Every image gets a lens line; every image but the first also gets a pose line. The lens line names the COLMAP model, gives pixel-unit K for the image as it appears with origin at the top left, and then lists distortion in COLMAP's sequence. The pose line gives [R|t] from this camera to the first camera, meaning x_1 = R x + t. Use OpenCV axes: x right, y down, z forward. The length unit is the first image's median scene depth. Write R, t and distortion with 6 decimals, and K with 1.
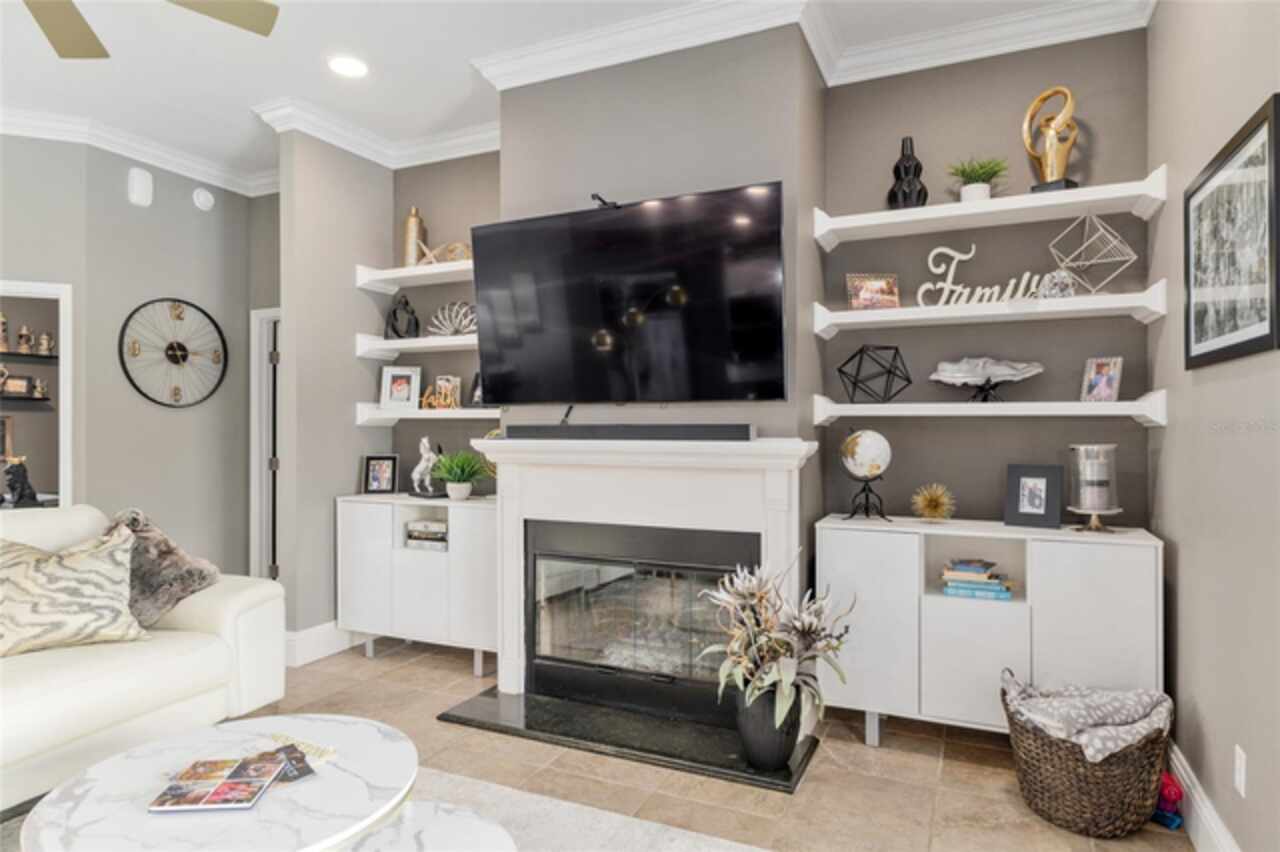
lens RADIAL K [[746.3, 0, 640.0], [0, 746.3, 426.0], [0, 0, 1]] dist [0.000620, -0.000776]
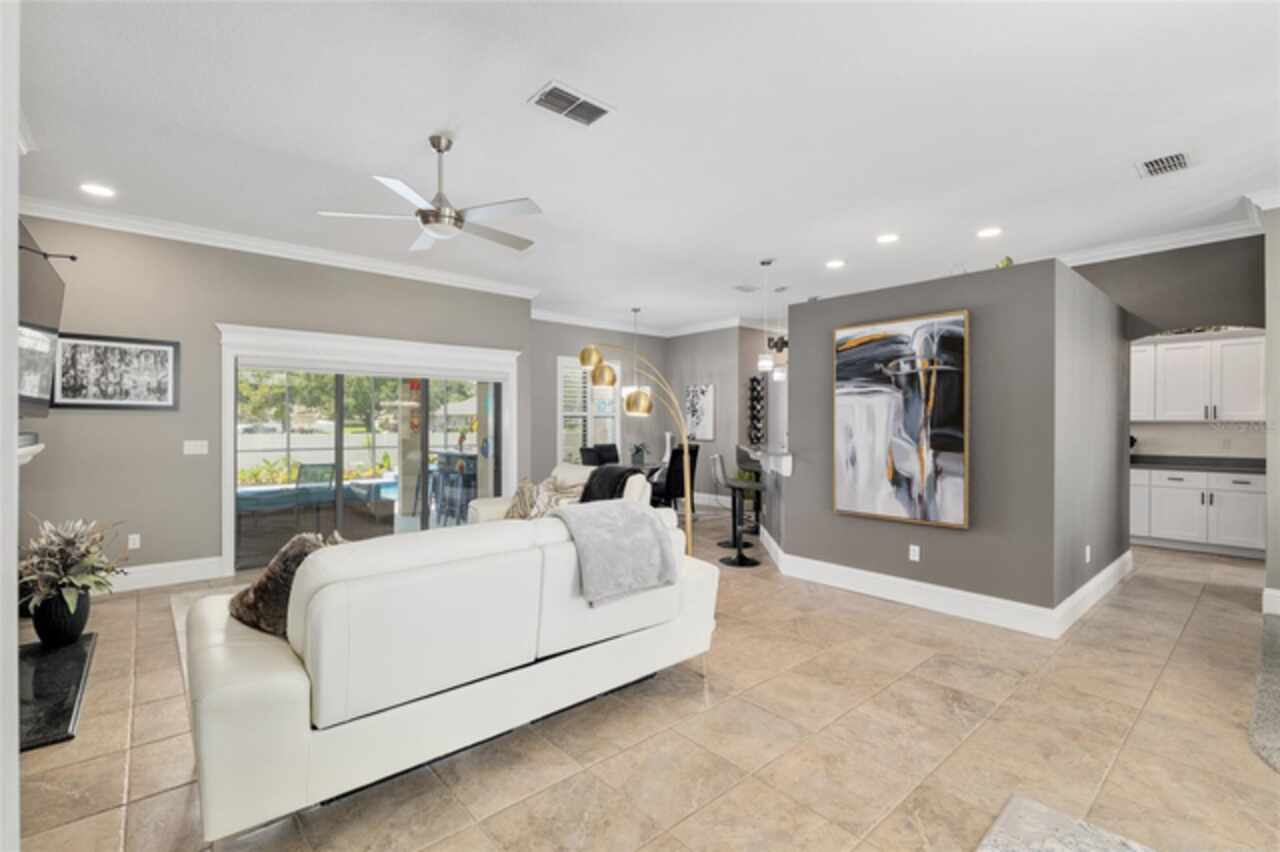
lens RADIAL K [[565.3, 0, 639.4], [0, 565.3, 427.7], [0, 0, 1]] dist [-0.002128, -0.000109]
pose [[-0.913727, -0.003714, 0.406312, -1.265621], [-0.001353, 0.999980, 0.006098, -0.018924], [-0.406327, 0.005022, -0.913714, 1.391058]]
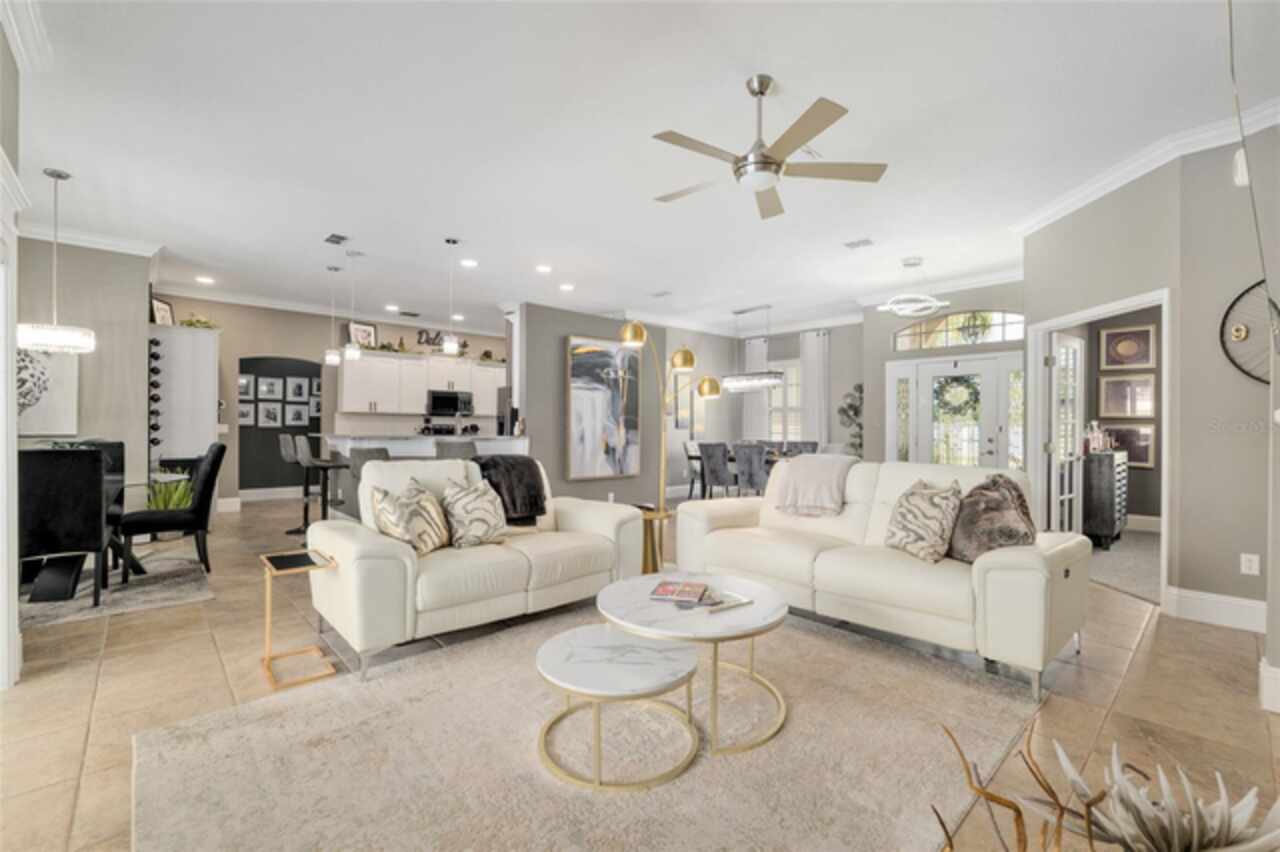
lens RADIAL K [[545.3, 0, 640.0], [0, 545.3, 426.0], [0, 0, 1]] dist [-0.002237, -0.000205]
pose [[-0.378563, -0.005326, -0.925560, 0.398250], [-0.003504, 0.999985, -0.004320, 0.035314], [0.925569, 0.001608, -0.378576, 0.751212]]
